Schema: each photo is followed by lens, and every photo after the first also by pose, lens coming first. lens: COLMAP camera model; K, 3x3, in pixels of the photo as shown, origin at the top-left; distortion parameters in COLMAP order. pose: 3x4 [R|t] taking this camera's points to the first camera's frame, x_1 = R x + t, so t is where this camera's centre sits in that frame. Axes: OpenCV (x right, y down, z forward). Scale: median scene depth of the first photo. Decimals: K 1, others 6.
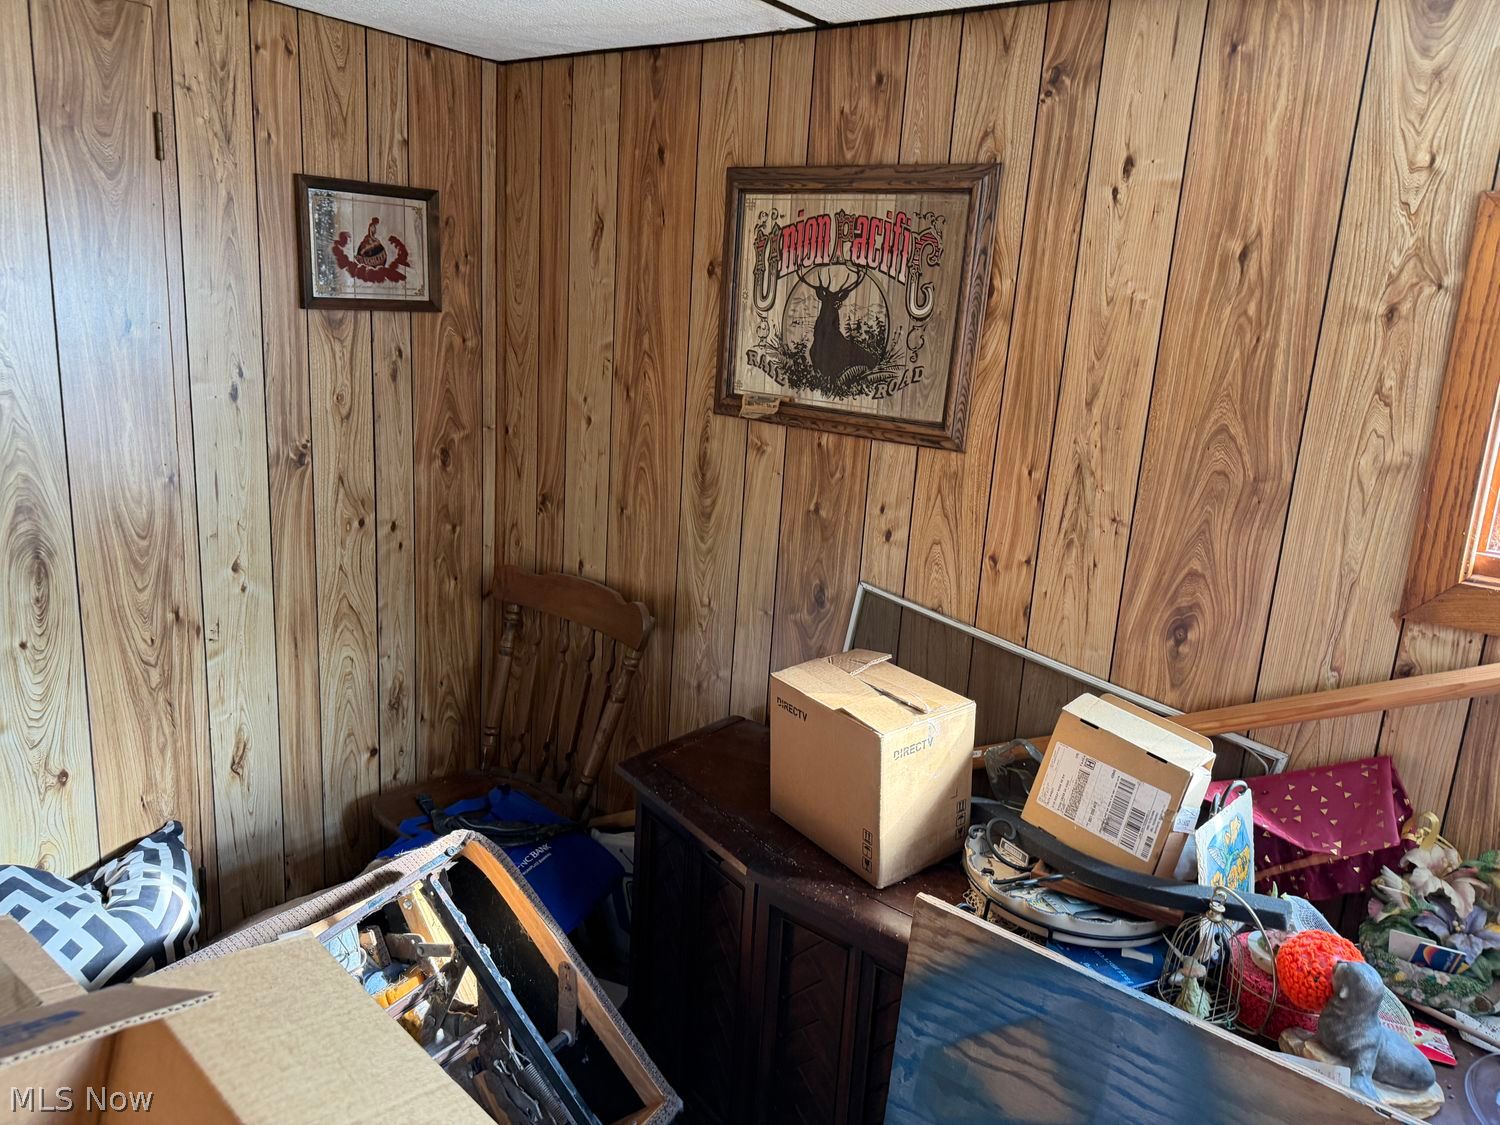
lens RADIAL K [[1035.1, 0, 748.8], [0, 1035.1, 542.3], [0, 0, 1]] dist [0.030404, -0.039817]
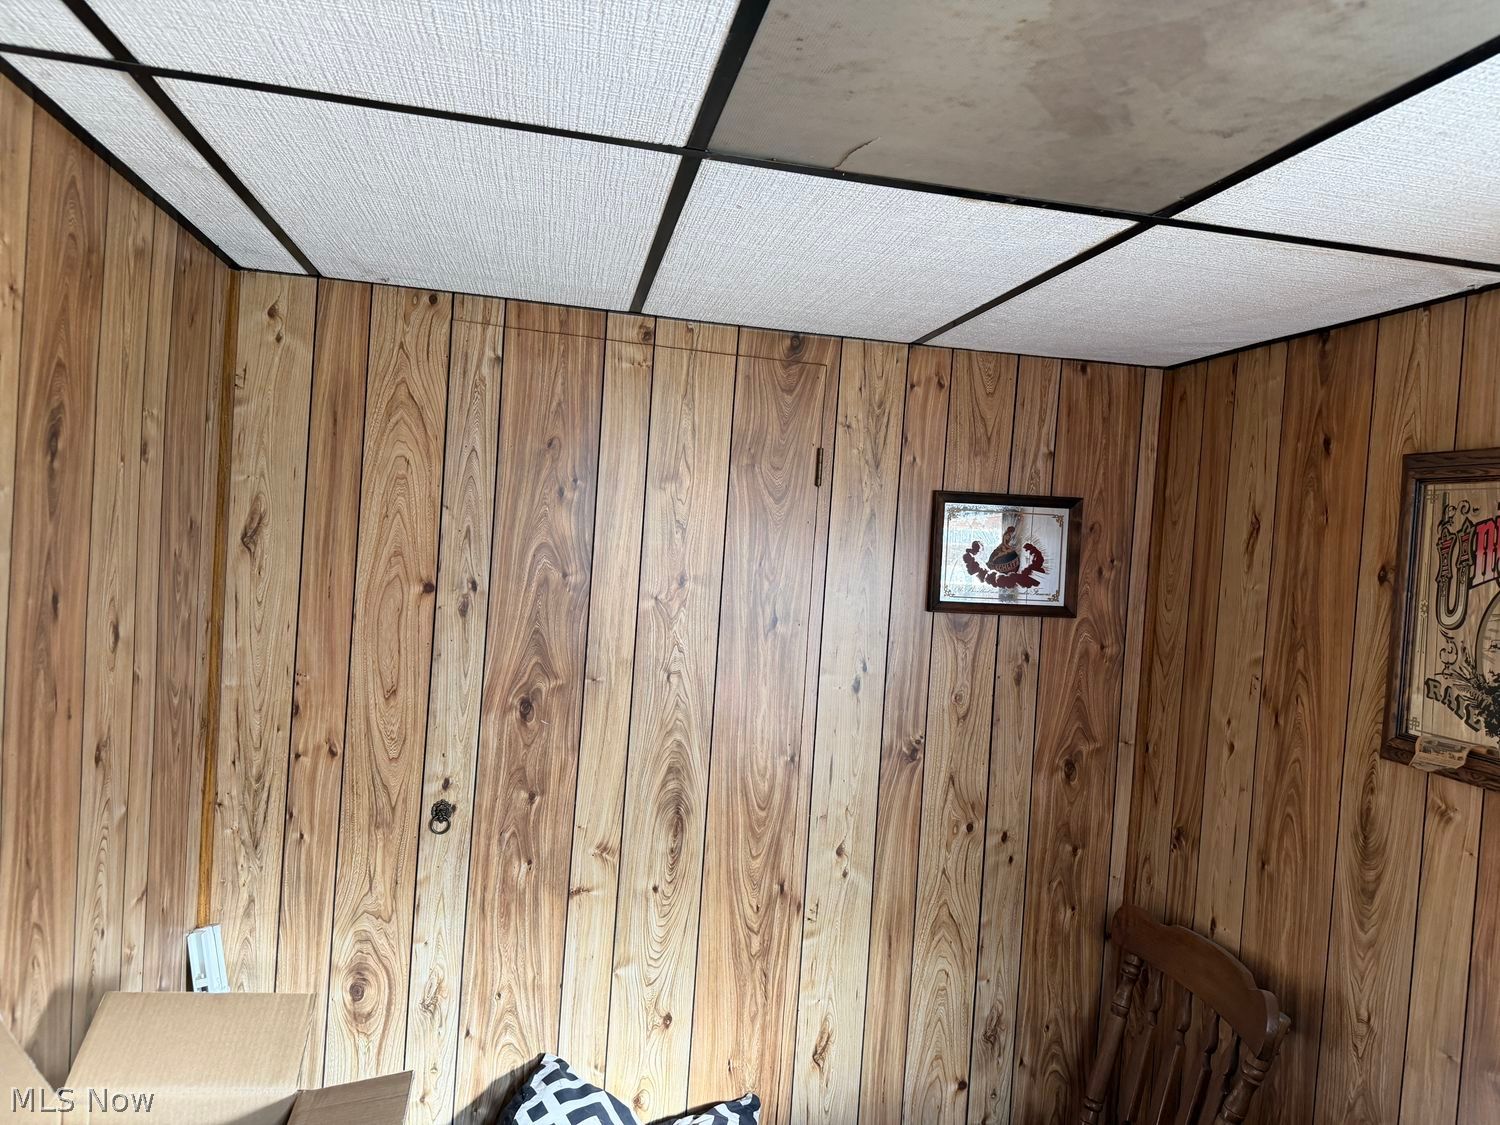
lens RADIAL K [[1035.1, 0, 748.8], [0, 1035.1, 542.3], [0, 0, 1]] dist [0.030404, -0.039817]
pose [[0.746774, -0.018747, -0.664814, 0.129555], [-0.167942, 0.961893, -0.215770, -0.032857], [0.643525, 0.272781, 0.715168, 0.106876]]
